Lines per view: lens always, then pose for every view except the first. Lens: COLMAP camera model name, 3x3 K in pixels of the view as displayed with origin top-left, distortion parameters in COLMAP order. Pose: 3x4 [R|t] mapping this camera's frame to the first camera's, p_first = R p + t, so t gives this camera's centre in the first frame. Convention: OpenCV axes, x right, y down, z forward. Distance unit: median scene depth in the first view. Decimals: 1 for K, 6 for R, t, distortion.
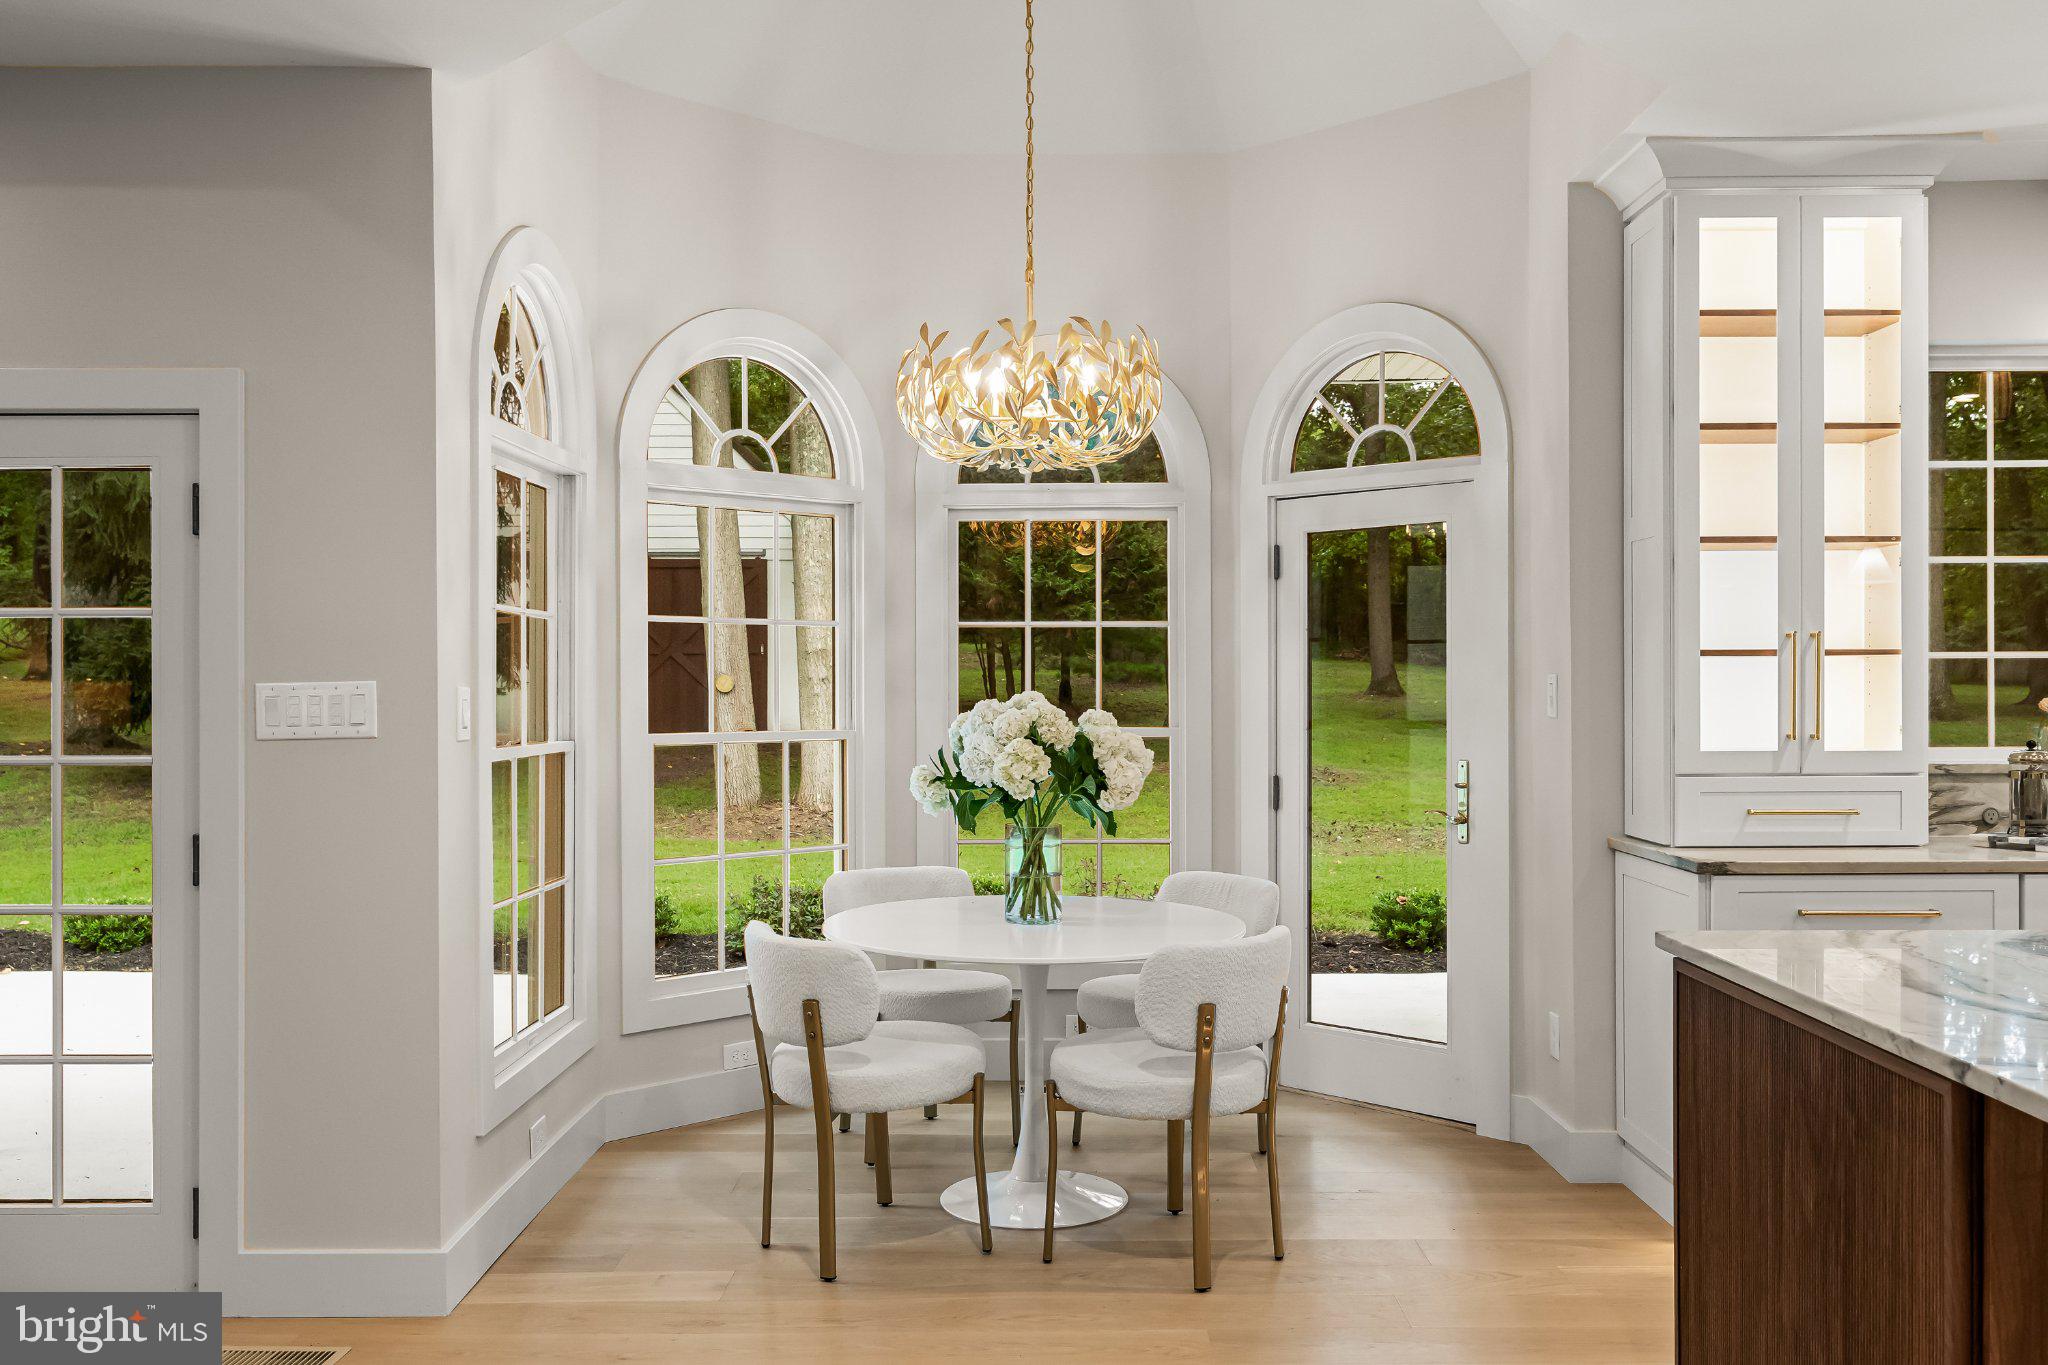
lens RADIAL K [[1713.1, 0, 1008.9], [0, 1713.1, 690.8], [0, 0, 1]] dist [-0.015994, 0.025165]
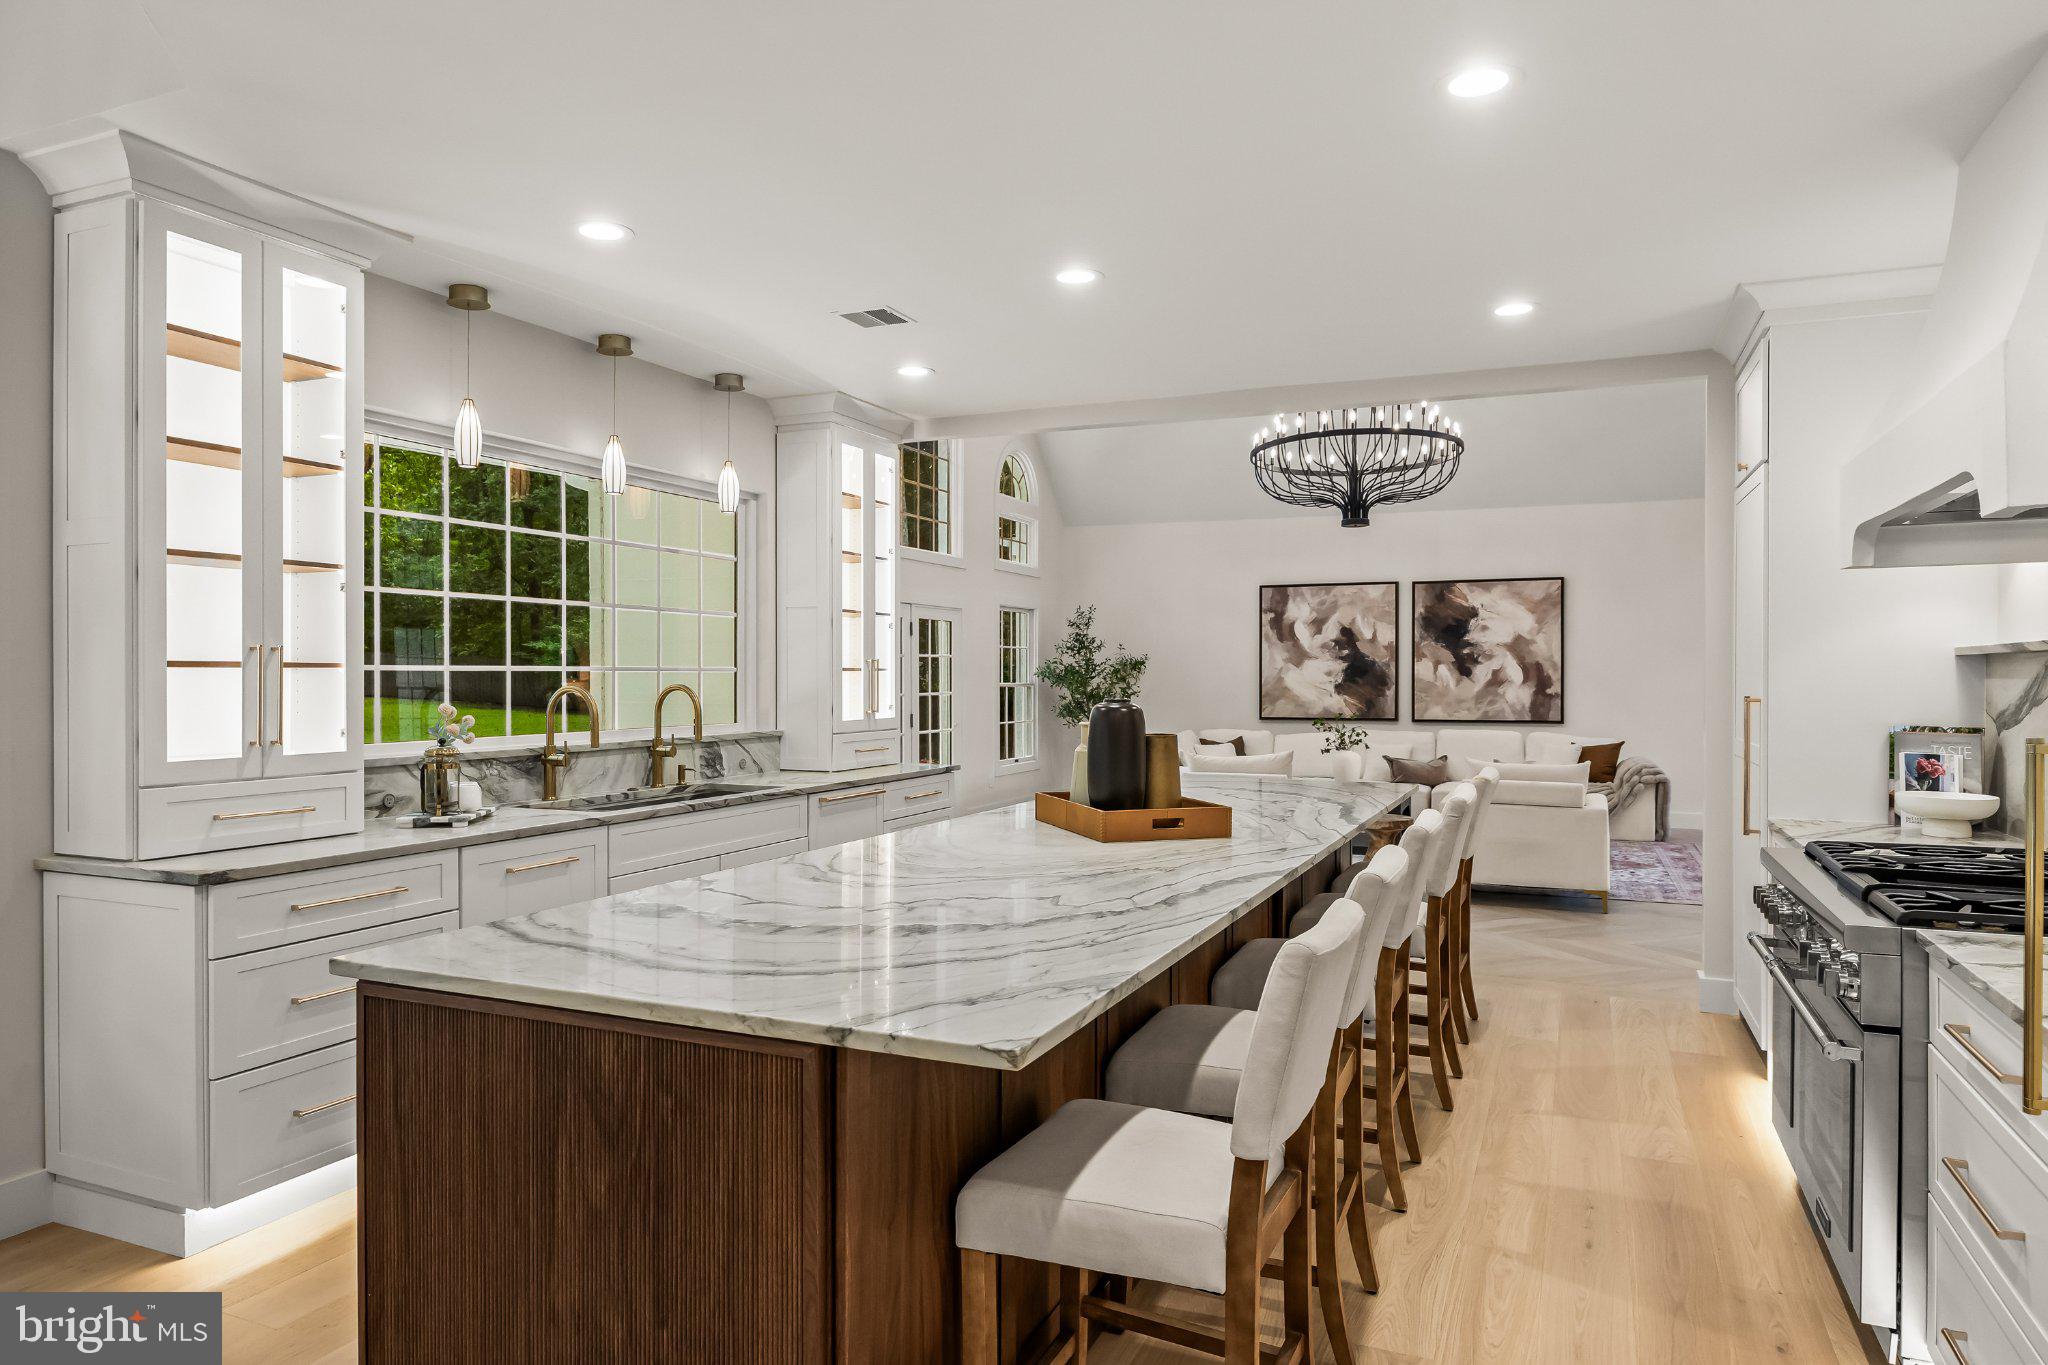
lens RADIAL K [[1287.4, 0, 1036.0], [0, 1287.4, 675.2], [0, 0, 1]] dist [-0.005531, 0.010250]
pose [[0.384816, 0.003827, 0.922985, -0.097144], [0.003022, 0.999981, -0.005407, -0.010166], [-0.922988, 0.004870, 0.384798, 0.239176]]
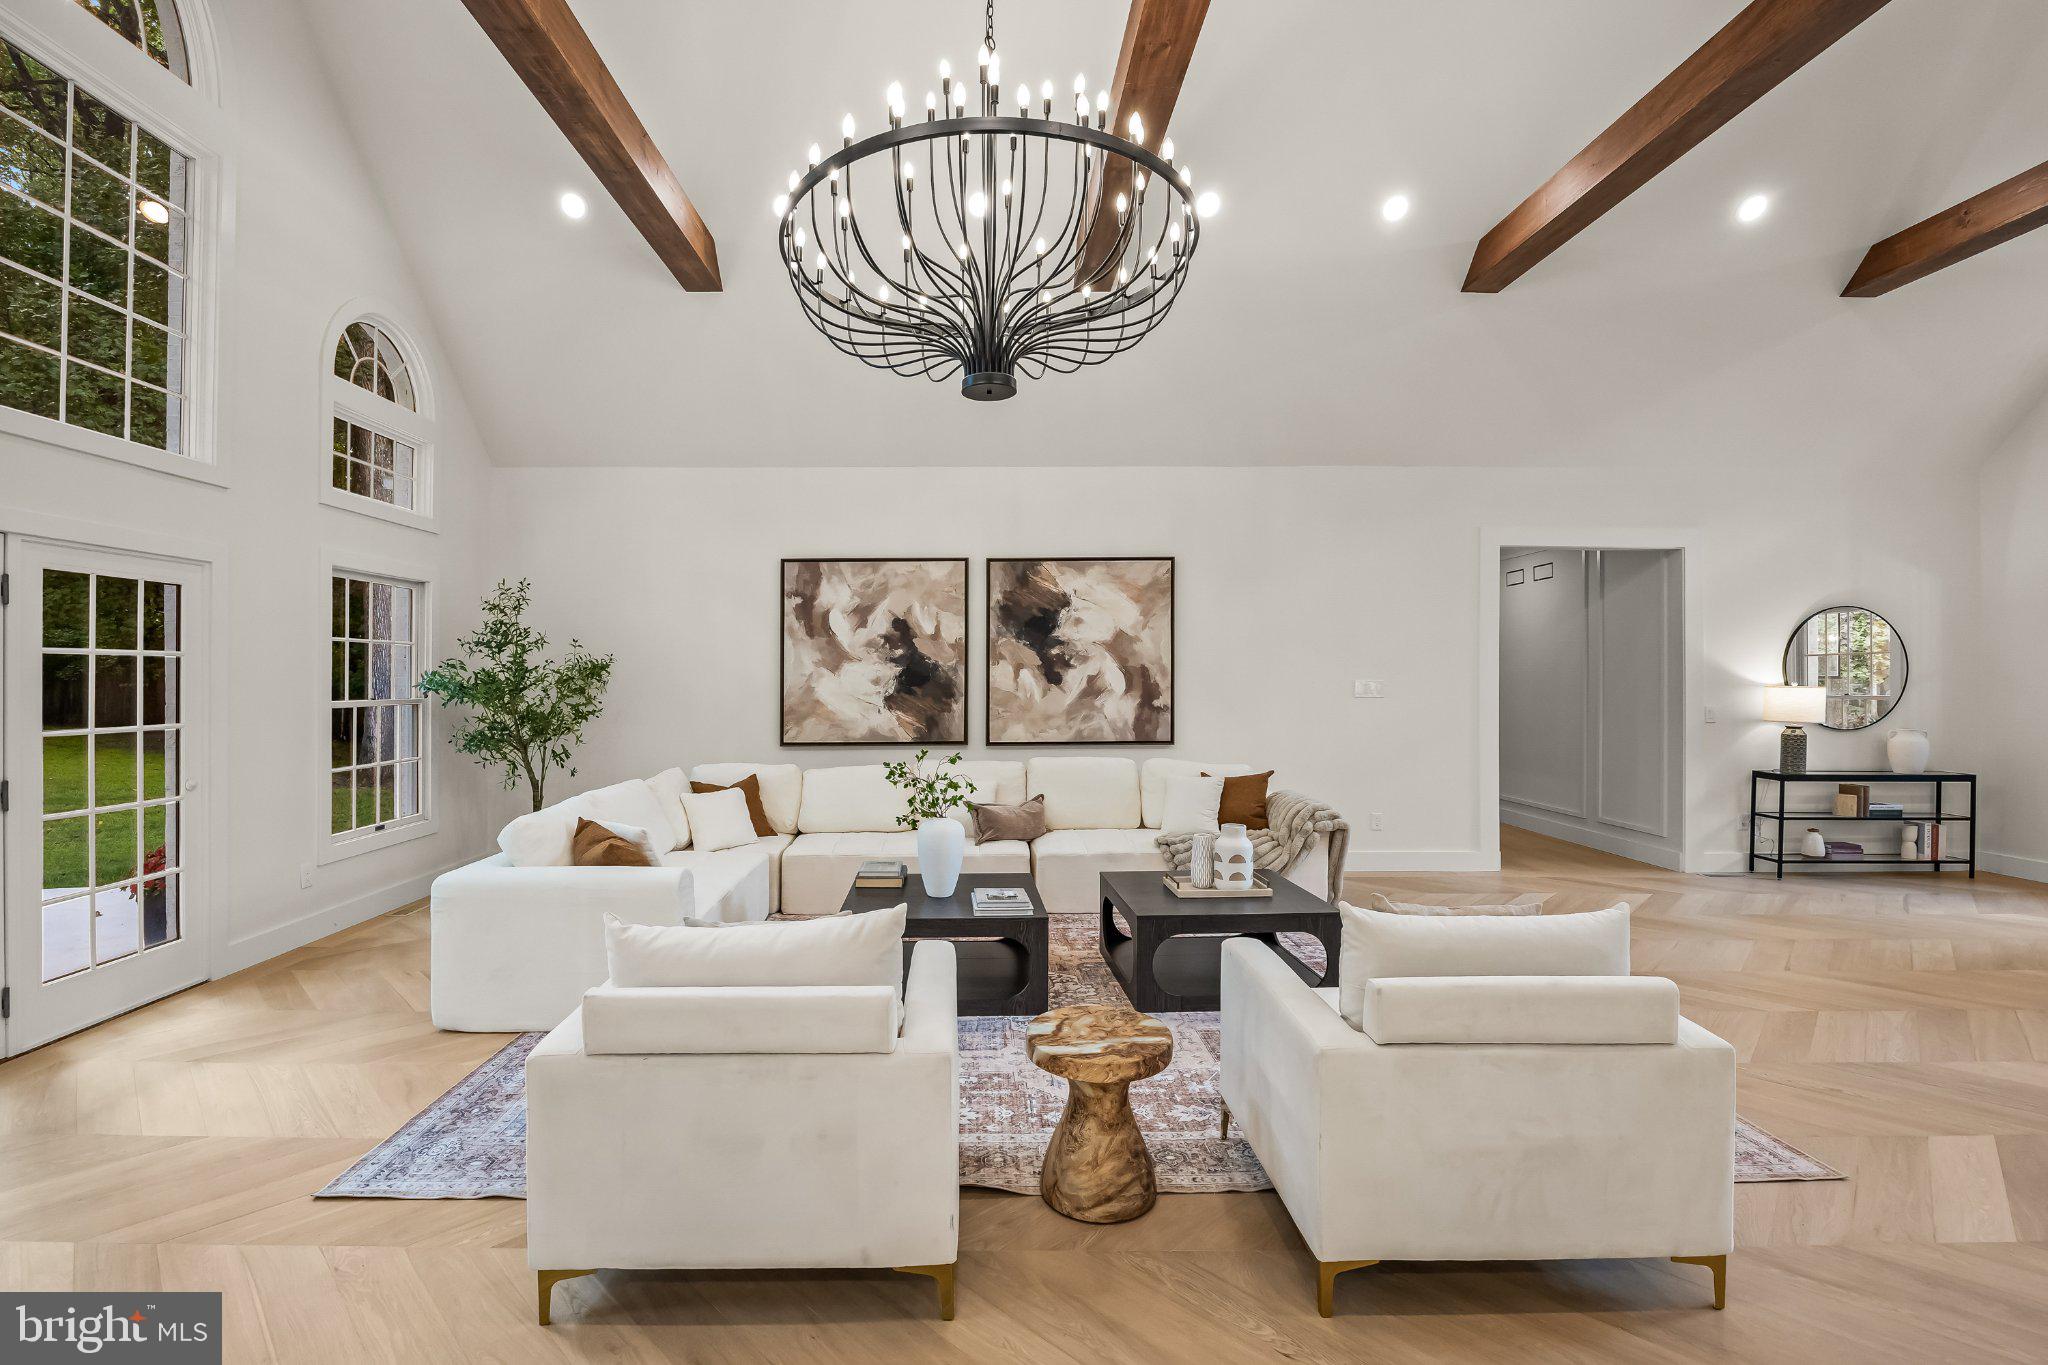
lens RADIAL K [[913.7, 0, 981.0], [0, 913.7, 676.5], [0, 0, 1]] dist [-0.012375, -0.000657]
pose [[-0.000644, 0.006194, 0.999981, 1.353733], [0.008540, 0.999944, -0.006188, -0.025021], [-0.999963, 0.008536, -0.000697, 0.580674]]
